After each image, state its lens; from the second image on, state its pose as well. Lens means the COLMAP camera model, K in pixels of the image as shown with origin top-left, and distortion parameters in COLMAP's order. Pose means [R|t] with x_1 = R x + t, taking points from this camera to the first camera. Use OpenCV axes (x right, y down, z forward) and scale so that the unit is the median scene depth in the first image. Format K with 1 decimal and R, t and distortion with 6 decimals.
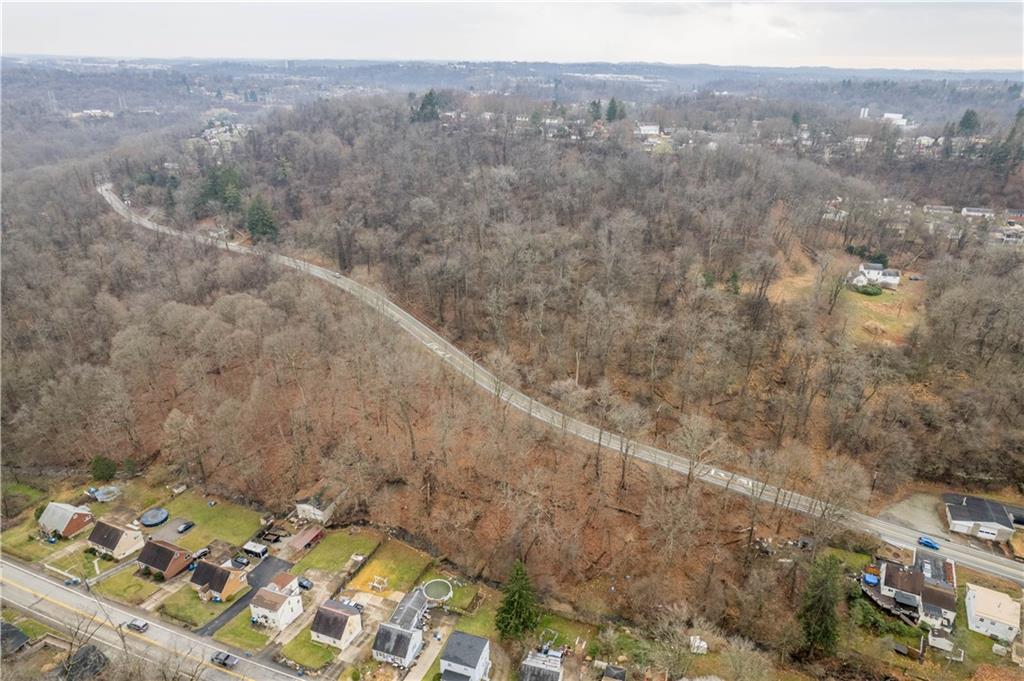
lens RADIAL K [[659.6, 0, 507.8], [0, 659.6, 336.4], [0, 0, 1]] dist [-0.078909, 0.076847]
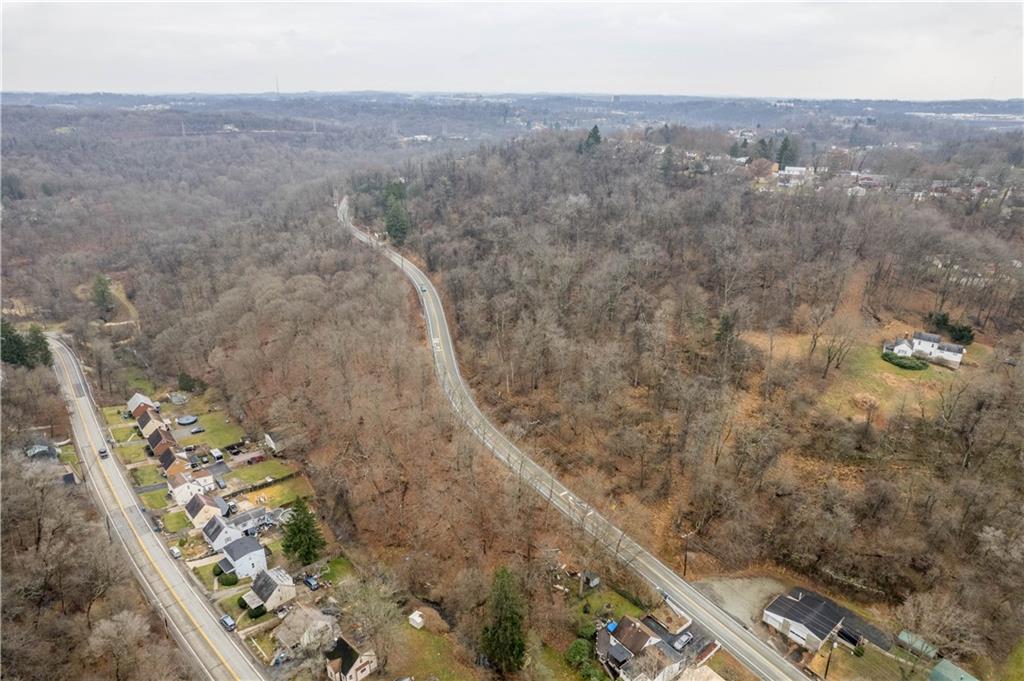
lens RADIAL K [[659.6, 0, 507.8], [0, 659.6, 336.4], [0, 0, 1]] dist [-0.078909, 0.076847]
pose [[0.884420, 0.157953, -0.439149, 0.669992], [-0.179143, 0.983799, -0.006932, -0.009276], [0.430939, 0.084801, 0.898388, 0.033553]]
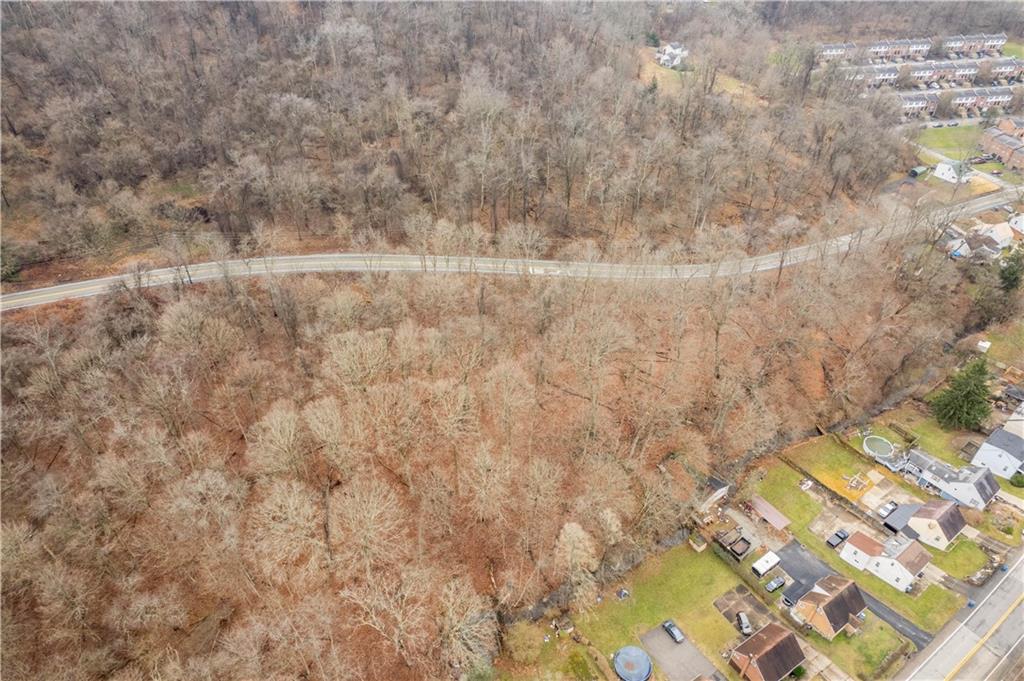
lens RADIAL K [[659.6, 0, 507.8], [0, 659.6, 336.4], [0, 0, 1]] dist [-0.078909, 0.076847]
pose [[0.564296, -0.511283, 0.648198, -0.910437], [0.329041, 0.859379, 0.391407, -0.316015], [-0.757167, -0.007586, 0.653177, 0.701701]]
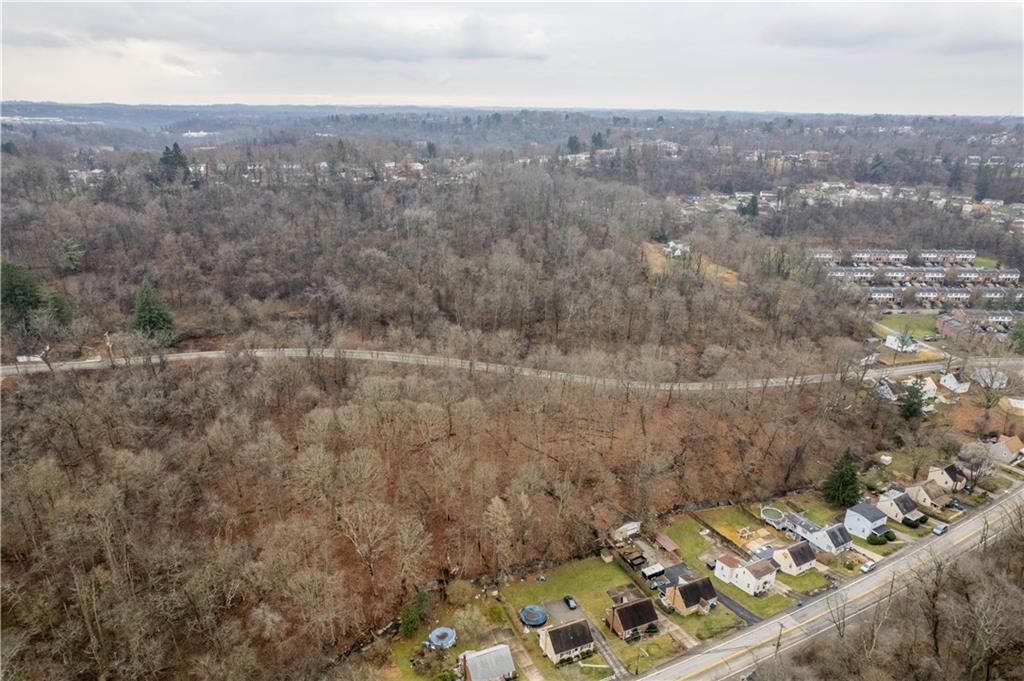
lens RADIAL K [[659.6, 0, 507.8], [0, 659.6, 336.4], [0, 0, 1]] dist [-0.078909, 0.076847]
pose [[0.683214, -0.249647, 0.686218, -1.138560], [0.283754, 0.956656, 0.065521, -0.163470], [-0.672831, 0.149952, 0.724439, 0.330958]]
